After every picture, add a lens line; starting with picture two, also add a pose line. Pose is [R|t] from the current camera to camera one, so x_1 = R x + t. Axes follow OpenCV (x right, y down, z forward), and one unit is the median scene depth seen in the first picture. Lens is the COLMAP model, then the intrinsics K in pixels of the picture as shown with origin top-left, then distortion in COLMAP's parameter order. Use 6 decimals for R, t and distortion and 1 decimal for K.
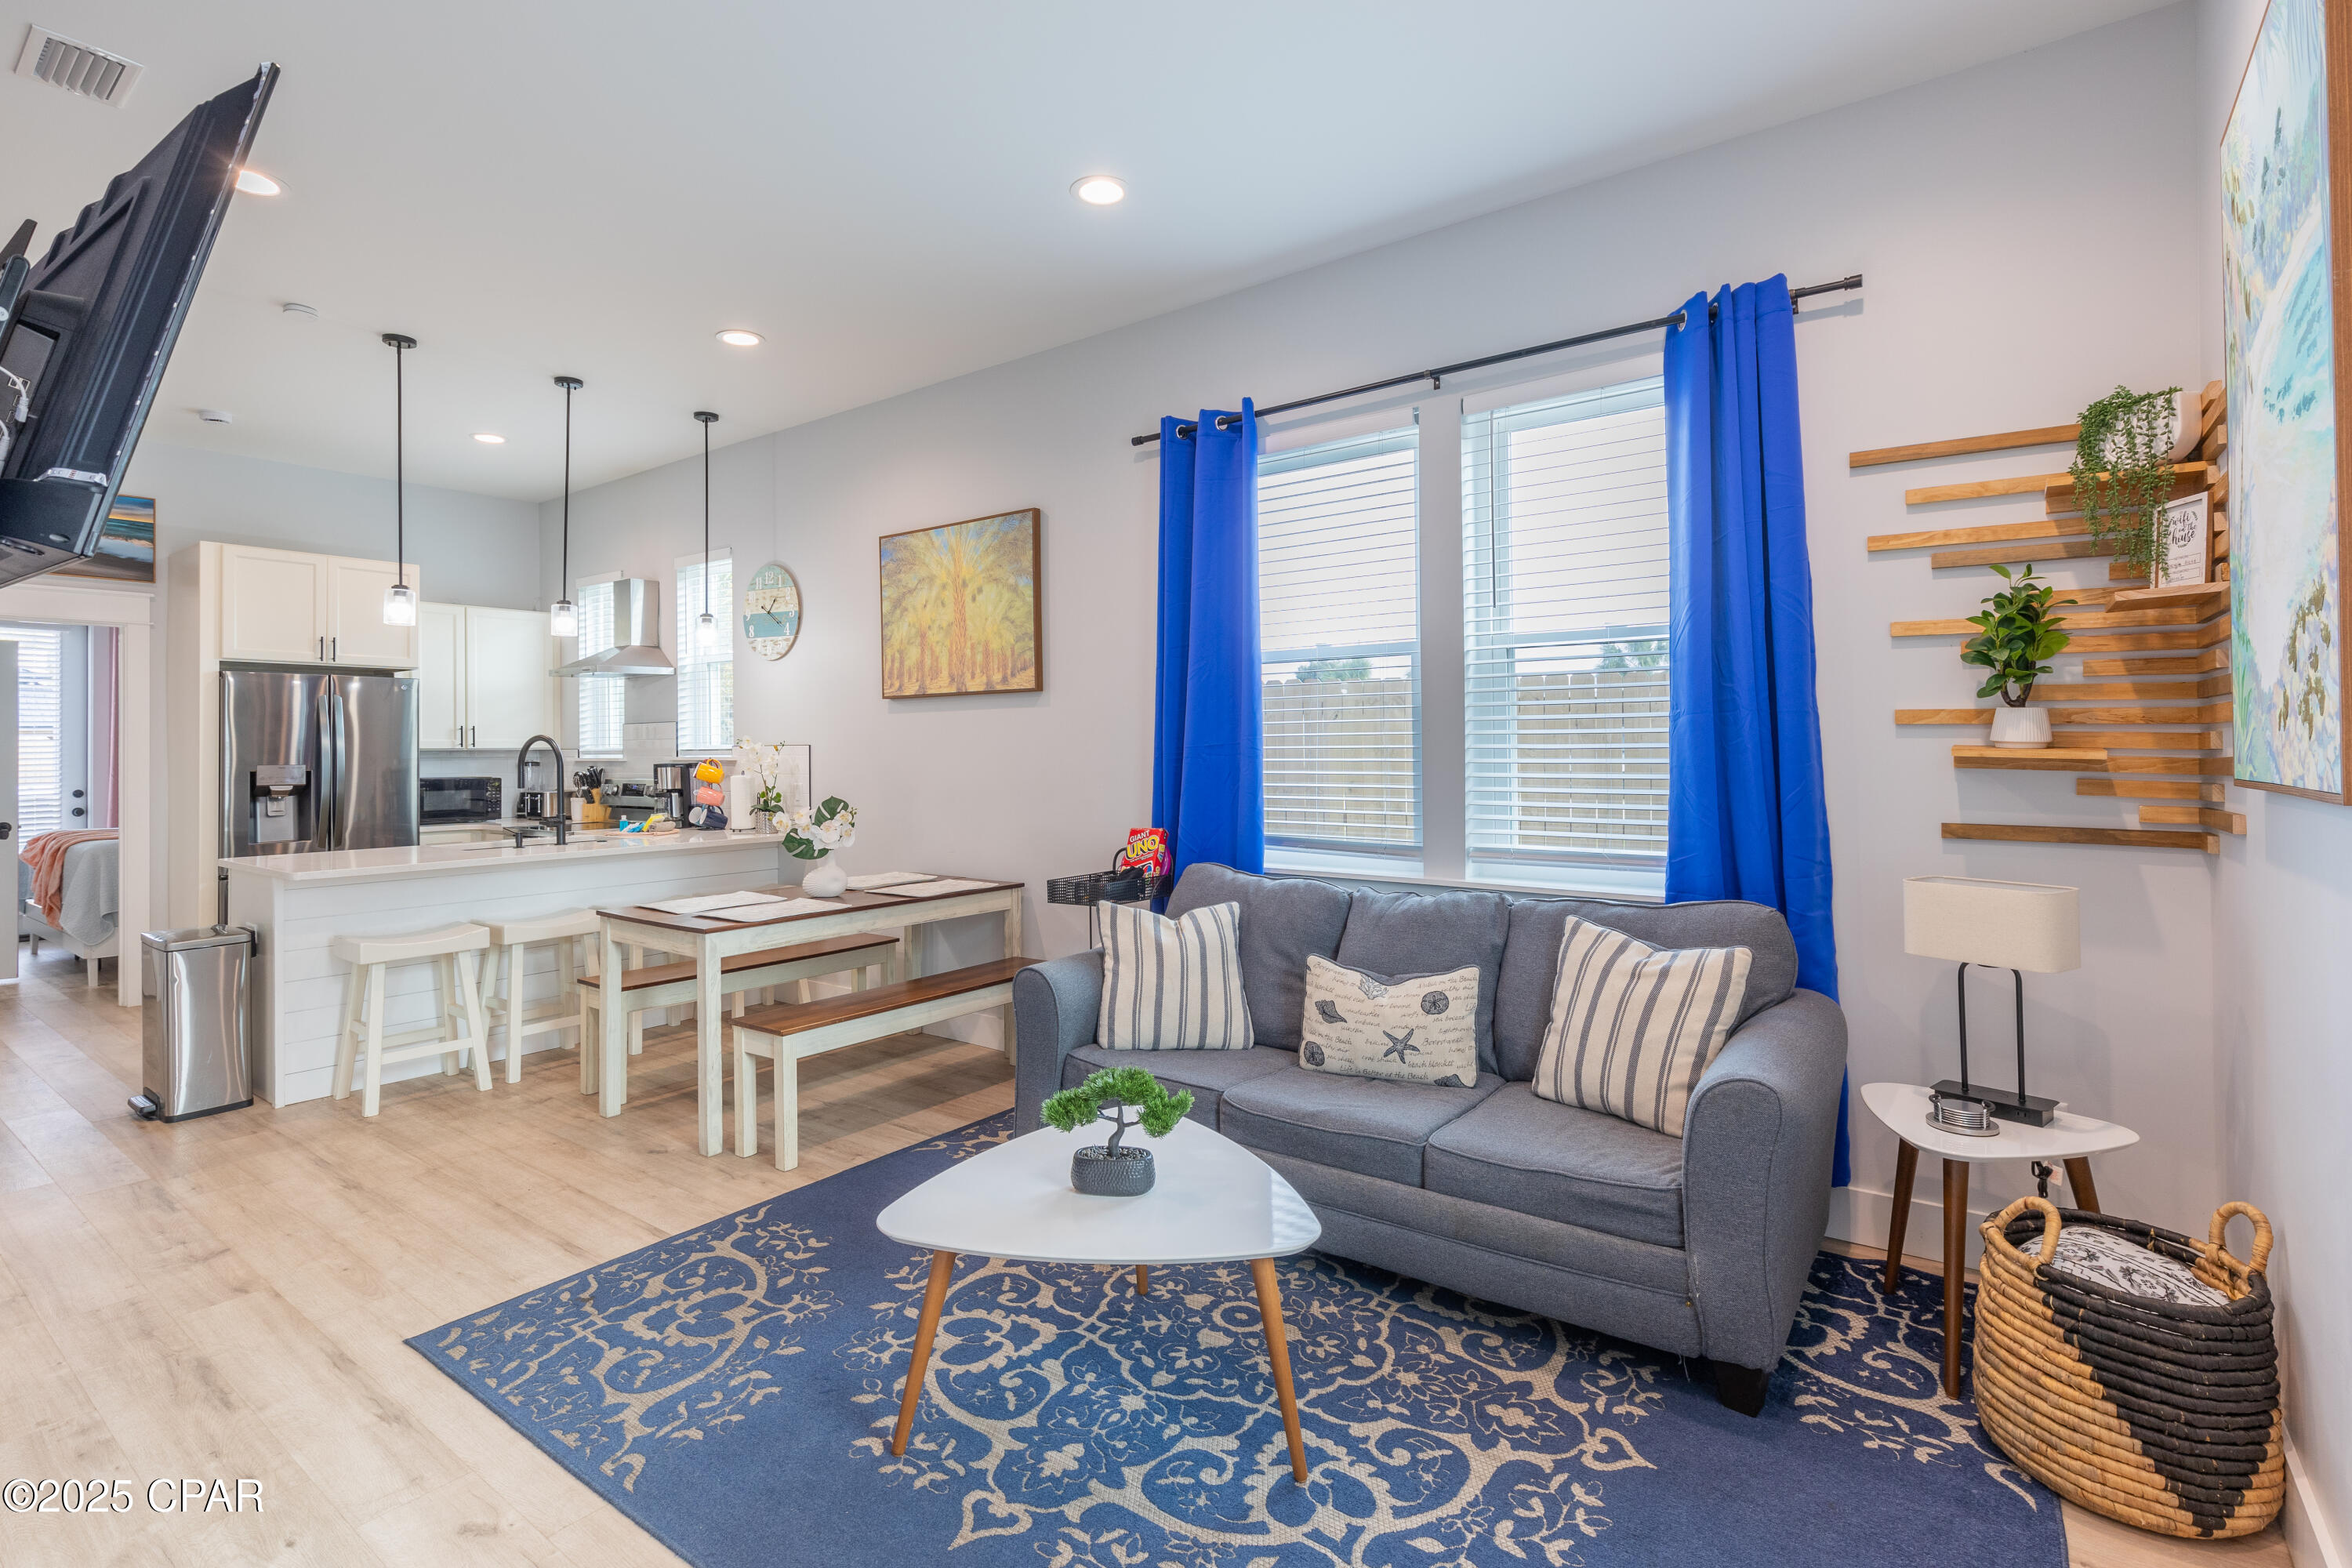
lens RADIAL K [[1136.0, 0, 1067.6], [0, 1136.0, 729.8], [0, 0, 1]] dist [0.011774, -0.000292]
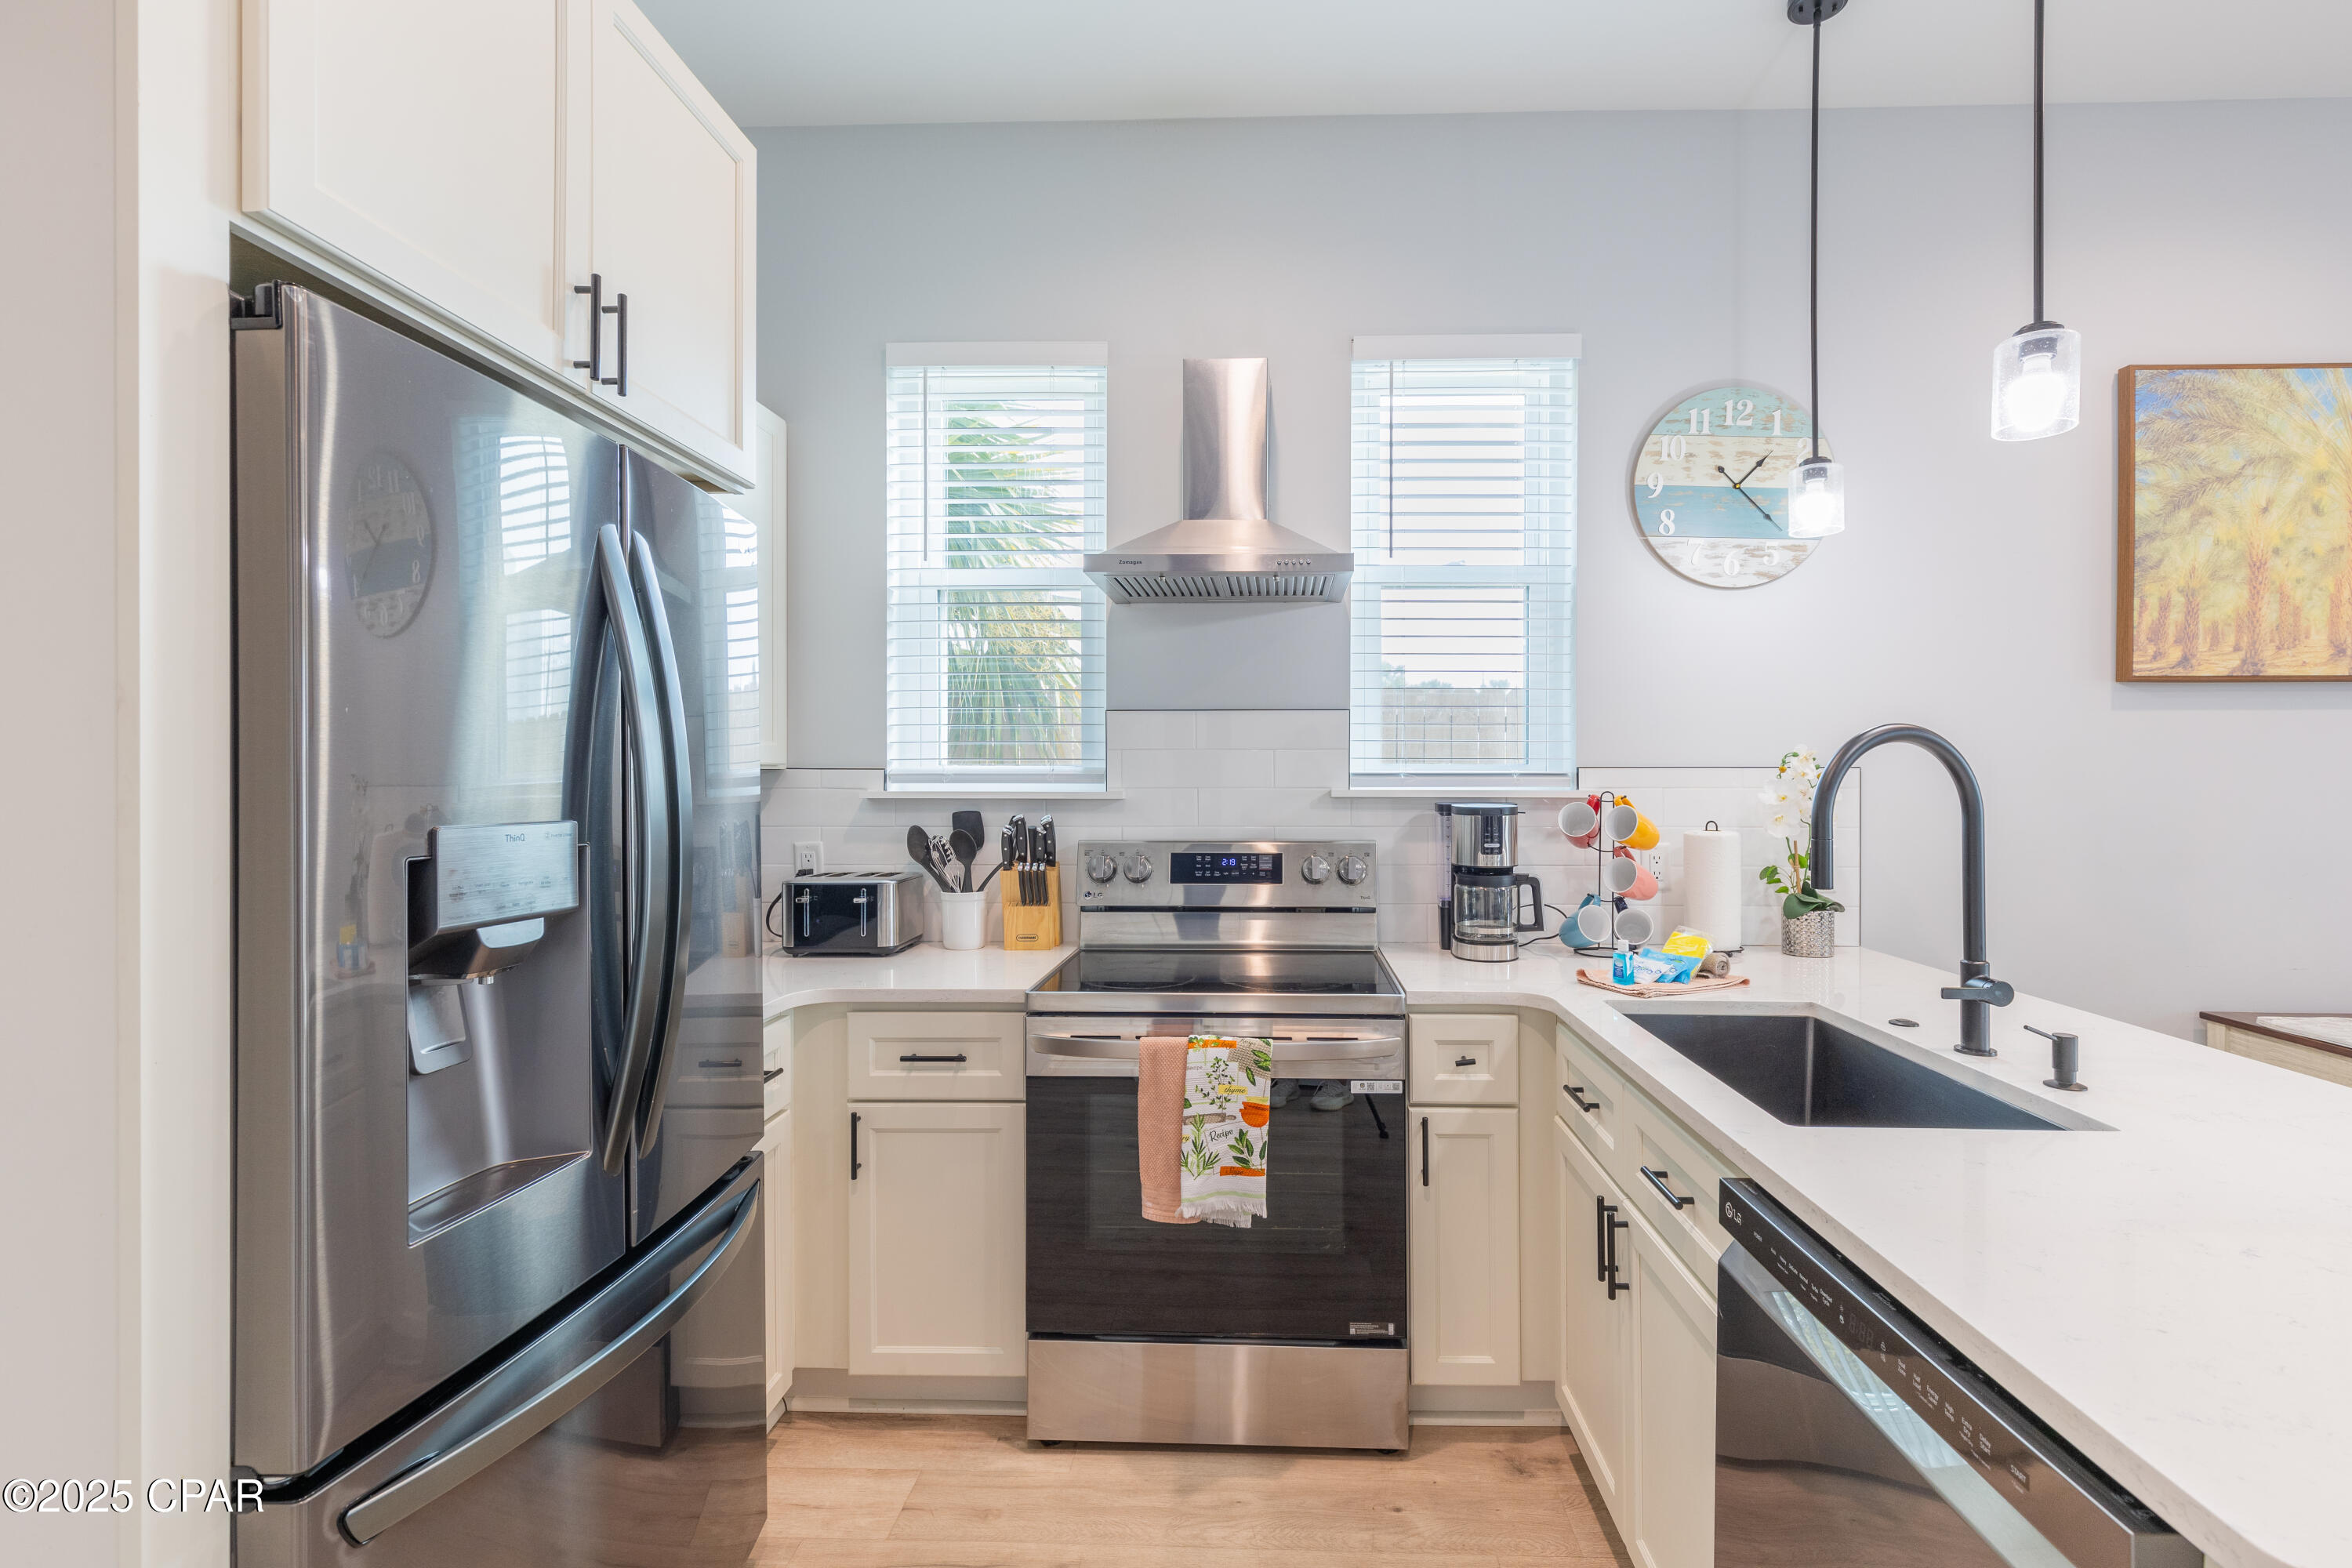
lens RADIAL K [[1136.0, 0, 1160.9], [0, 1136.0, 776.4], [0, 0, 1]] dist [0.011774, -0.000292]
pose [[0.772660, 0.010858, 0.634727, -0.711415], [-0.017781, 0.999832, 0.004541, 0.018960], [-0.634571, -0.014794, 0.772723, 0.745846]]
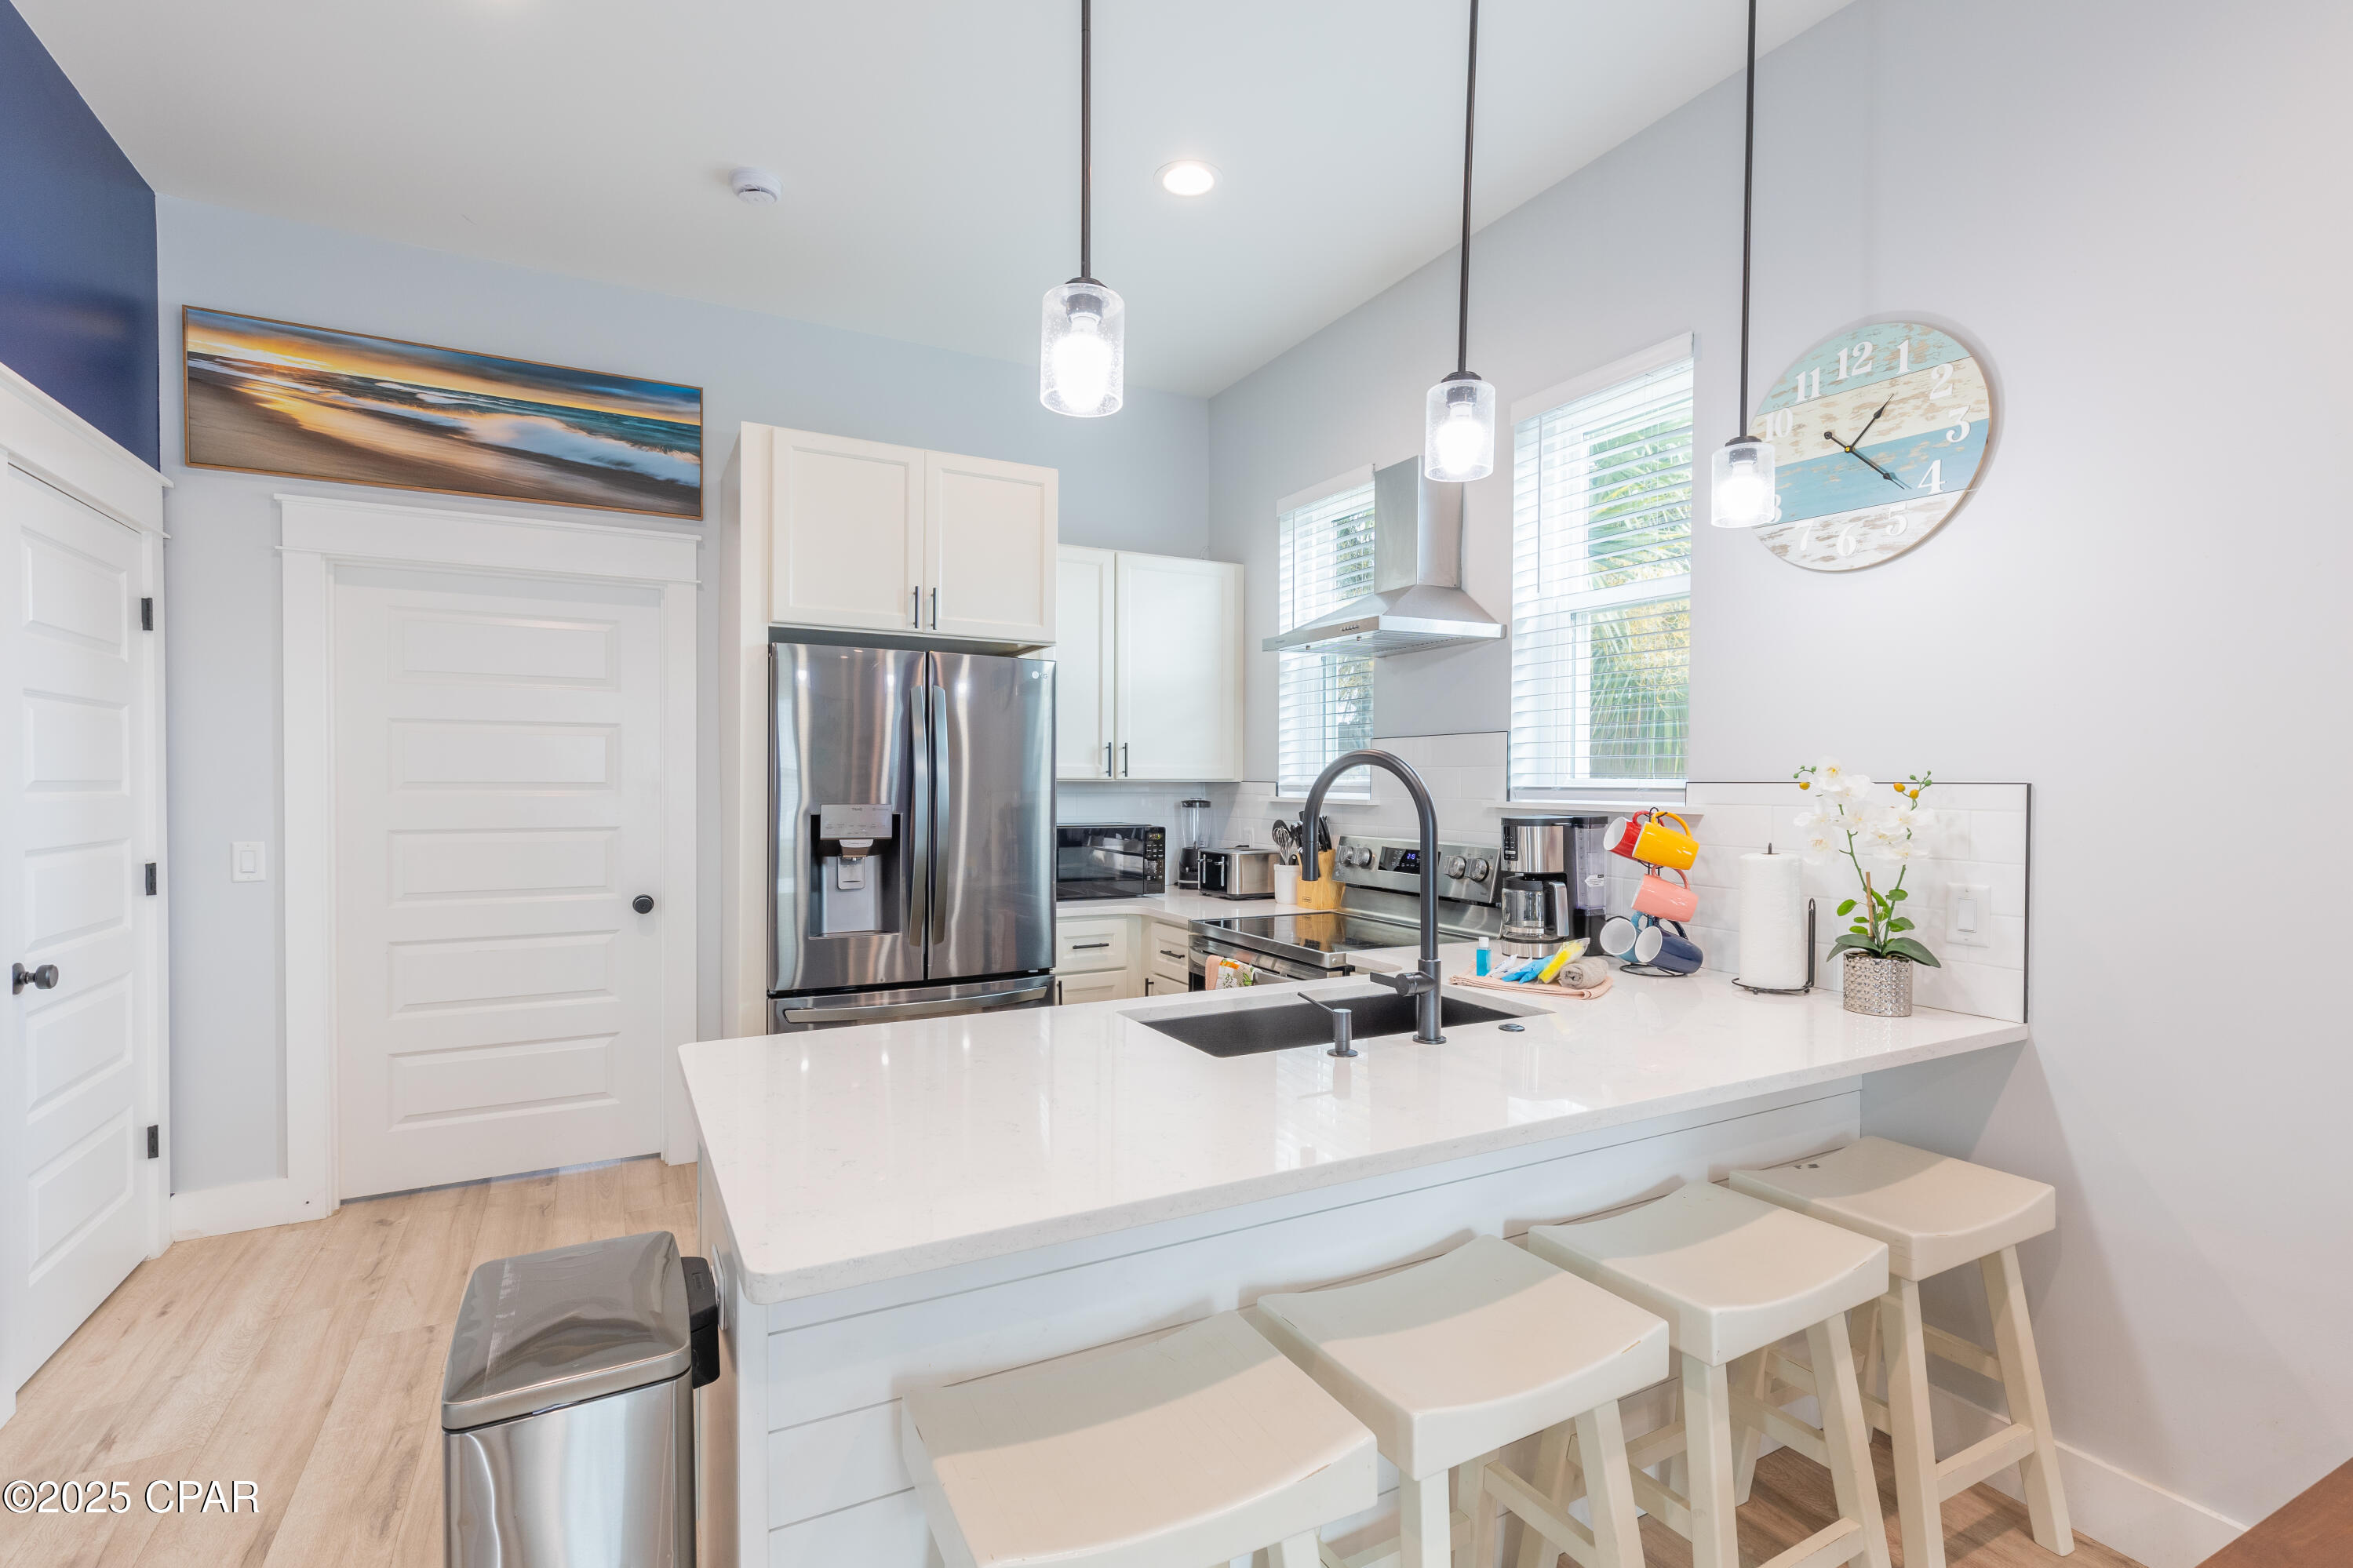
lens RADIAL K [[1136.3, 0, 1161.7], [0, 1136.3, 794.3], [0, 0, 1]] dist [0.011774, -0.000292]
pose [[0.924717, 0.018125, -0.380224, -0.315513], [-0.007137, 0.999516, 0.030288, 0.007064], [0.380588, -0.025294, 0.924399, 0.510107]]
